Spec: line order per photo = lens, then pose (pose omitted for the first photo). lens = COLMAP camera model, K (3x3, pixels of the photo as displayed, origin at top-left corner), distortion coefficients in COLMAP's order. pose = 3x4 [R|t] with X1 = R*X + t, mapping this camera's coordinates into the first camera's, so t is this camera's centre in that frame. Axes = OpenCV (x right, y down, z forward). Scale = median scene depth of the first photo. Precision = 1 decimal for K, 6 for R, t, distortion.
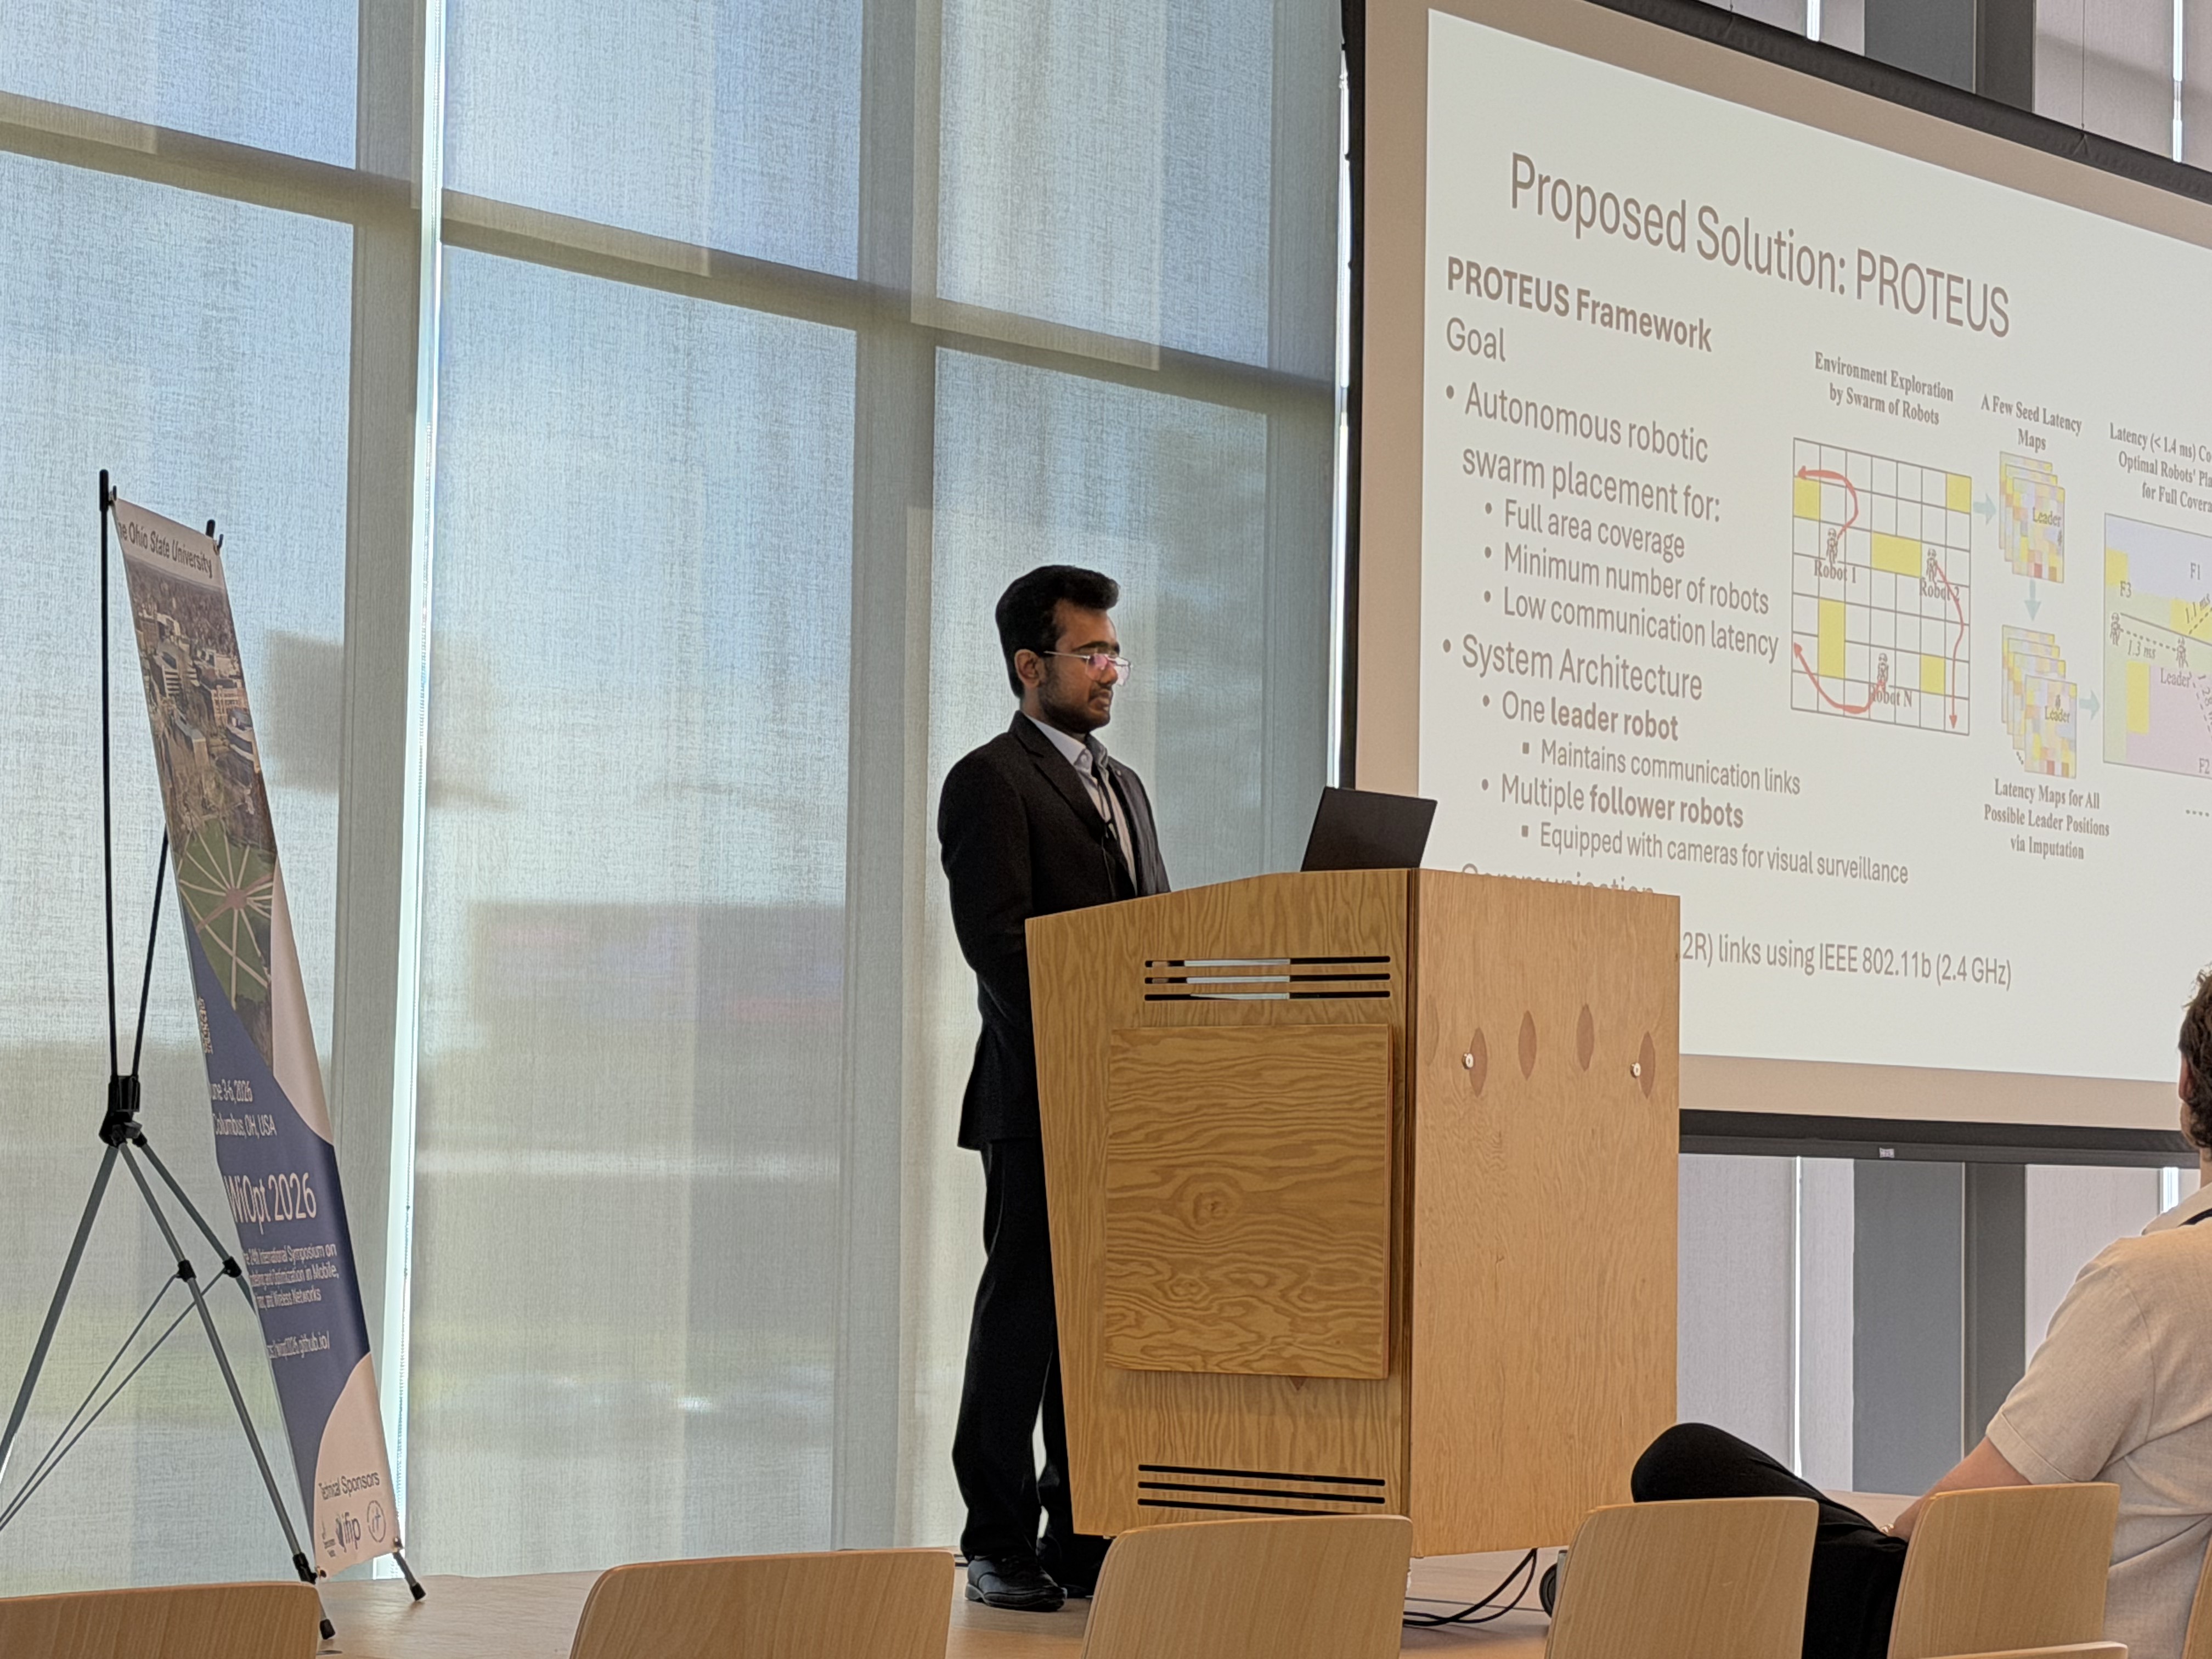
lens RADIAL K [[4827.0, 0, 1115.2], [0, 4827.0, 845.1], [0, 0, 1]] dist [0.136007, 0.000000]
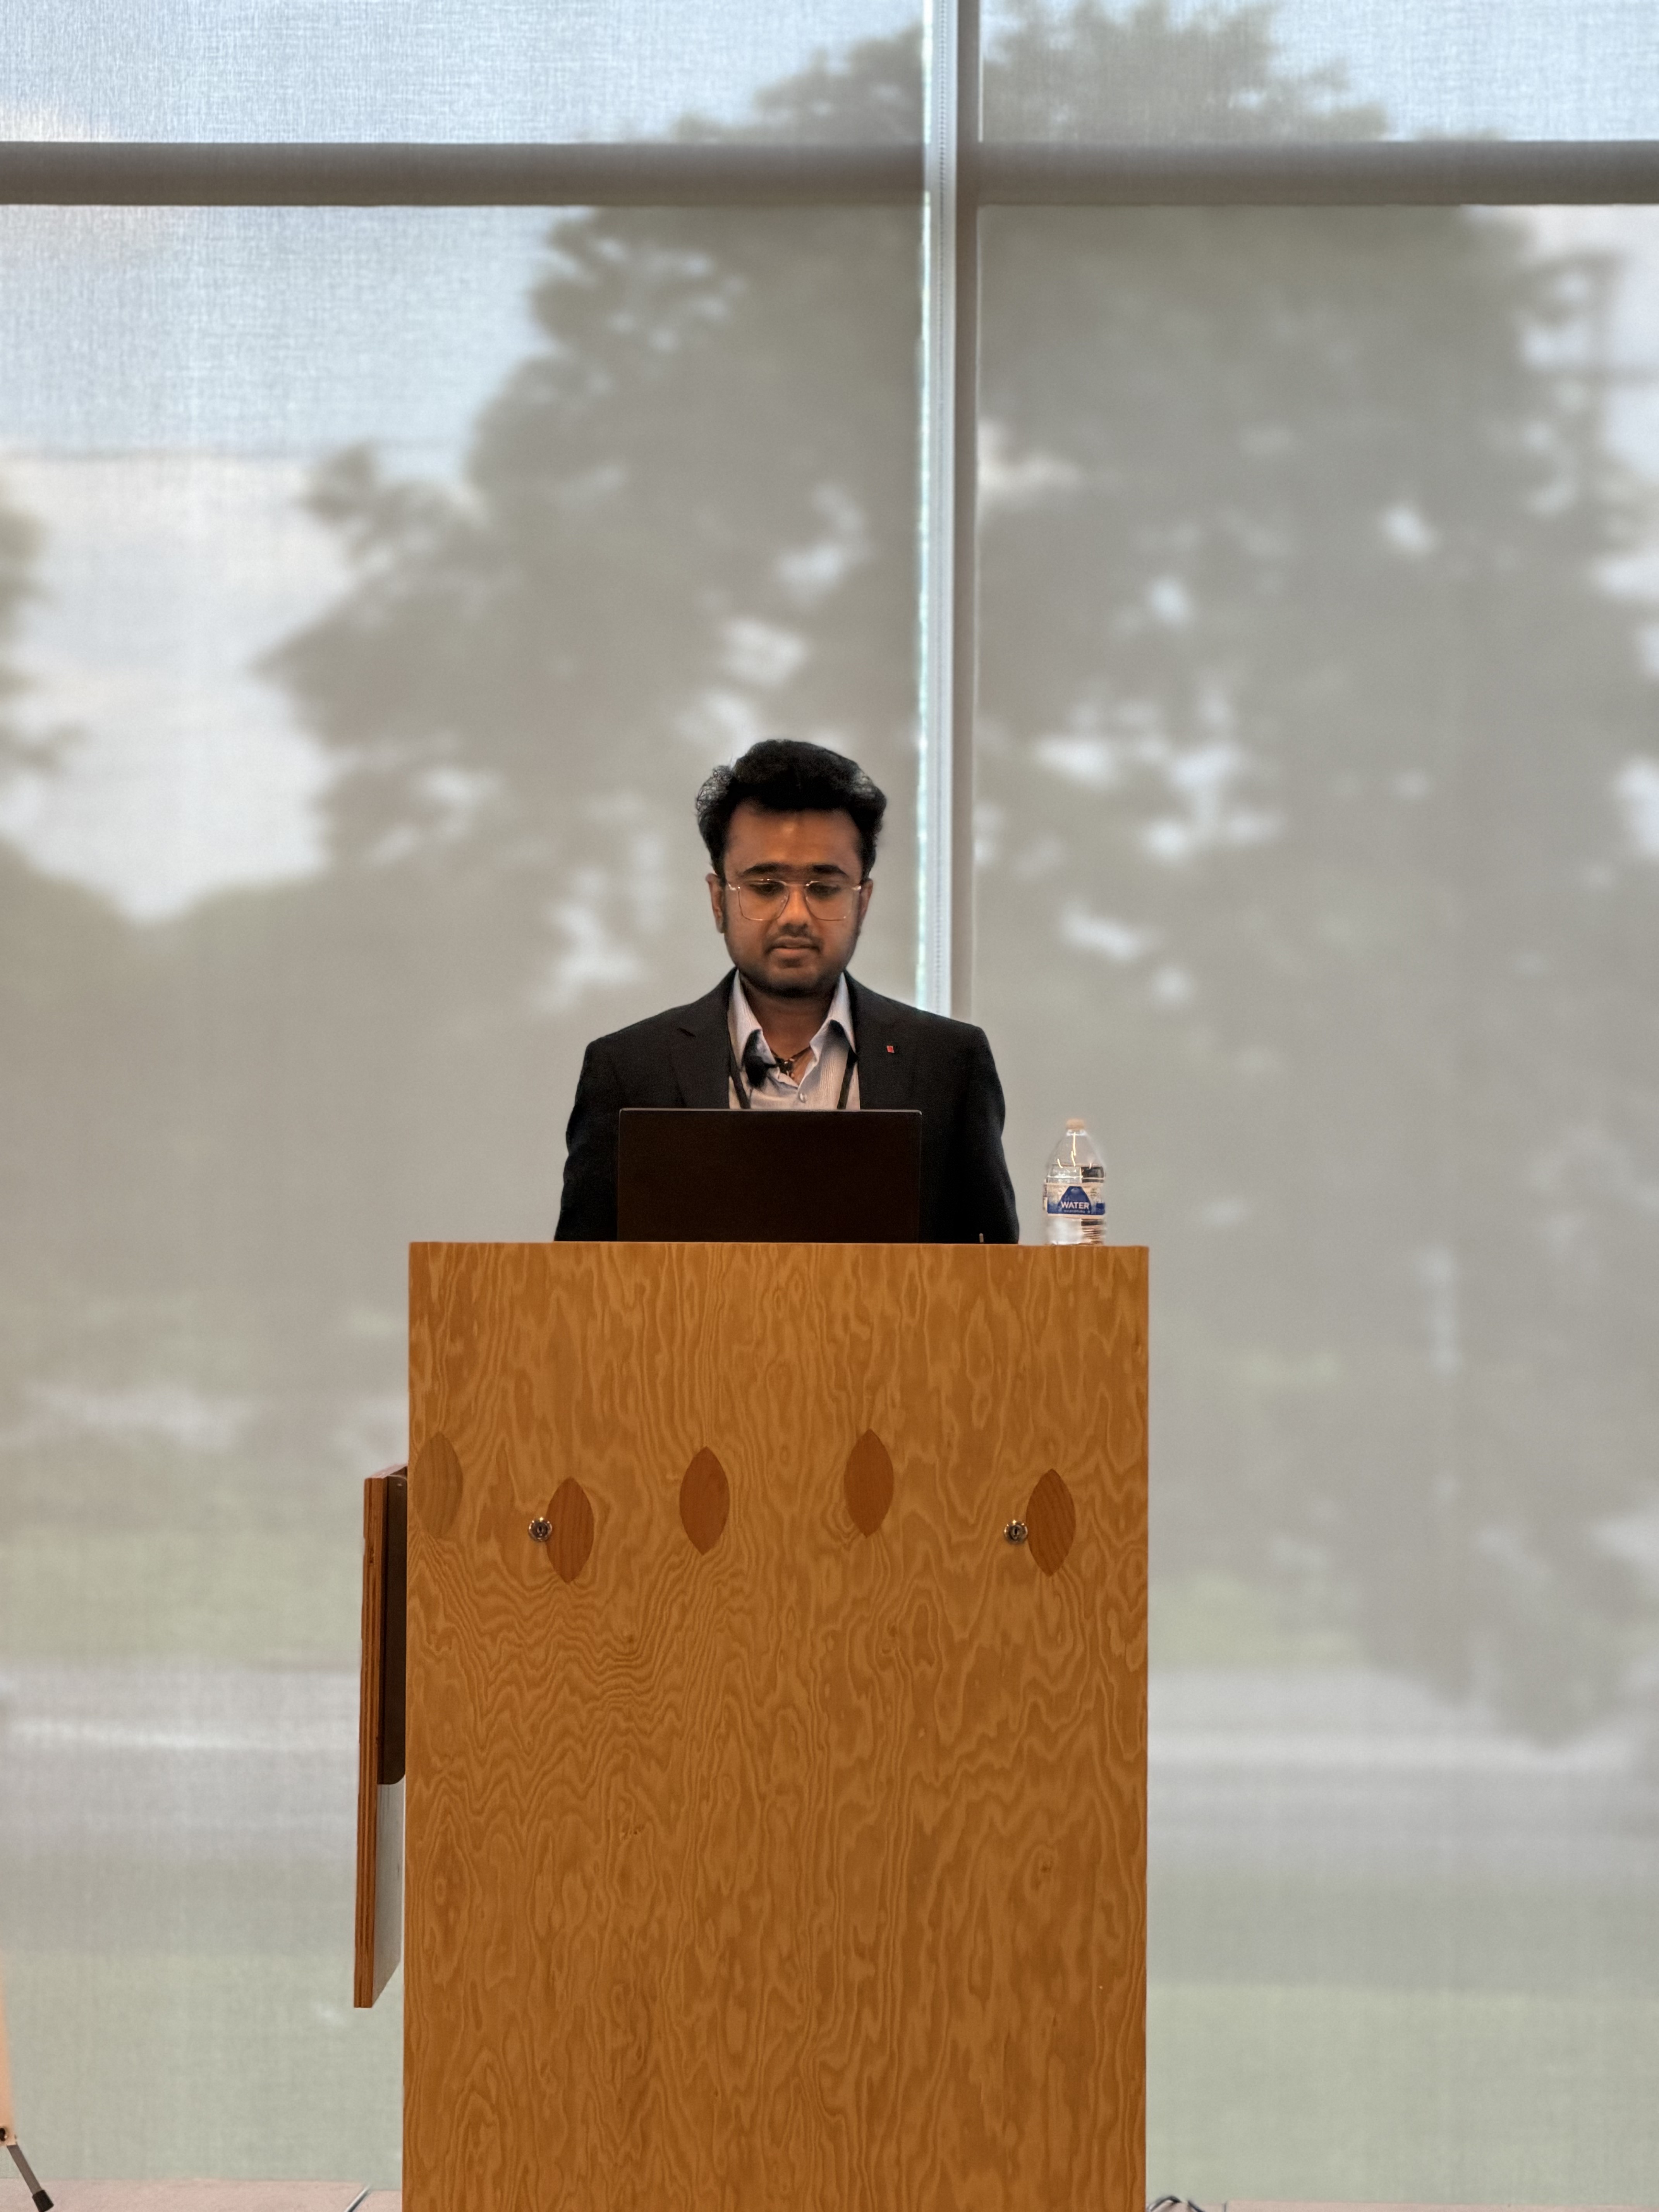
lens RADIAL K [[8277.8, 0, 813.1], [0, 8277.8, 1102.9], [0, 0, 1]] dist [0.261823, 0.000000]
pose [[0.606586, -0.019700, -0.794774, 0.930249], [0.057159, 0.998186, 0.018883, -0.030251], [0.792961, -0.056883, 0.606612, 0.329089]]
